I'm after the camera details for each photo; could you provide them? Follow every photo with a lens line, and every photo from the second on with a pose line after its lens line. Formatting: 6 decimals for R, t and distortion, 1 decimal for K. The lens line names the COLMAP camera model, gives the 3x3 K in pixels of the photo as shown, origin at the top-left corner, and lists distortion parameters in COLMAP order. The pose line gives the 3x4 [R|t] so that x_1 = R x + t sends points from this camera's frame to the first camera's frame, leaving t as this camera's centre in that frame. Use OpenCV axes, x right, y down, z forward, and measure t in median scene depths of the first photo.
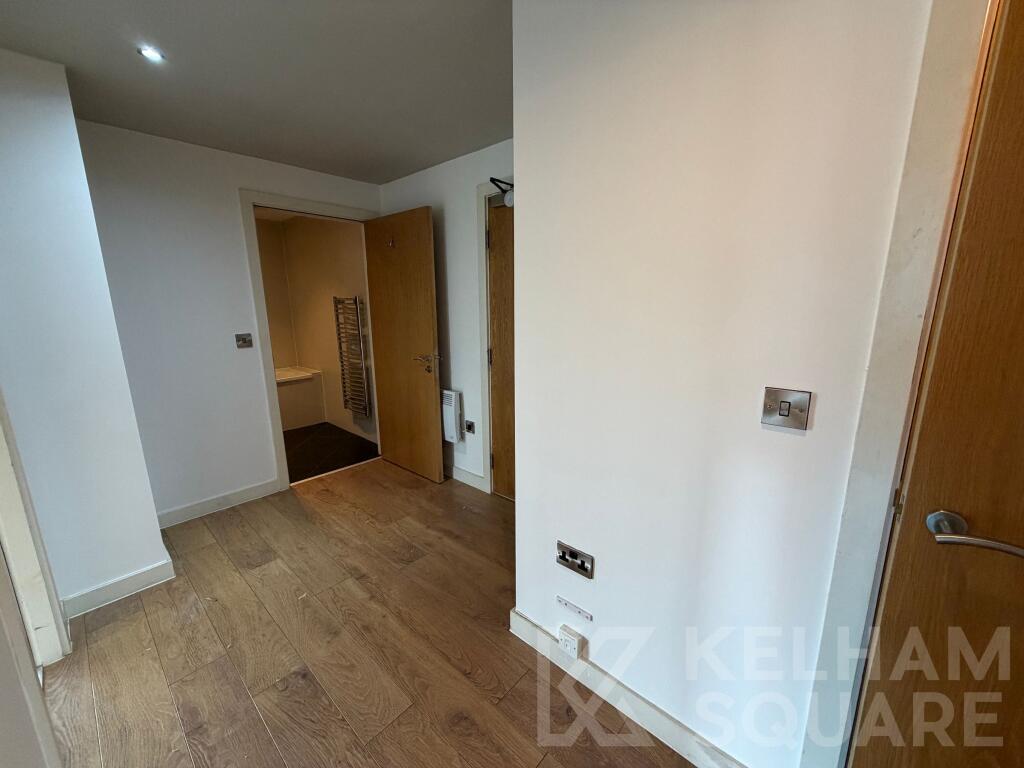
lens RADIAL K [[407.7, 0, 509.3], [0, 407.7, 386.1], [0, 0, 1]] dist [0.001820, -0.000066]
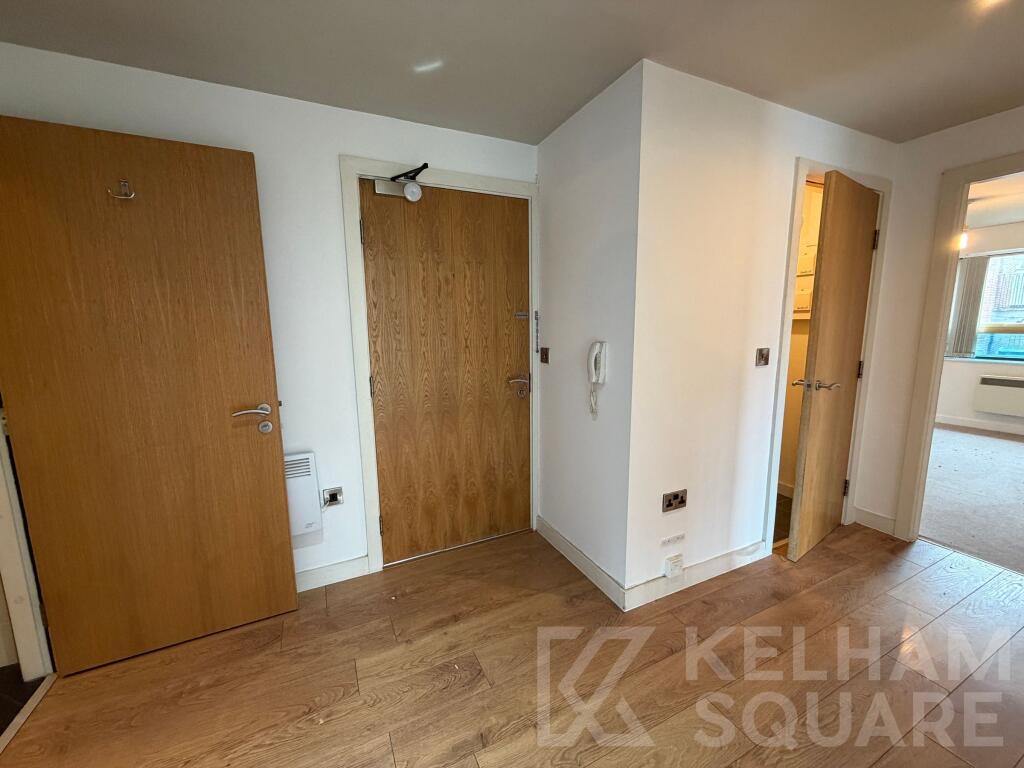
lens RADIAL K [[408.5, 0, 512.4], [0, 408.5, 380.5], [0, 0, 1]] dist [0.000892, 0.000300]
pose [[0.378309, -0.137083, 0.915473, -0.731657], [0.199643, 0.977782, 0.063912, -0.091674], [-0.903894, 0.158589, 0.397271, 0.534405]]
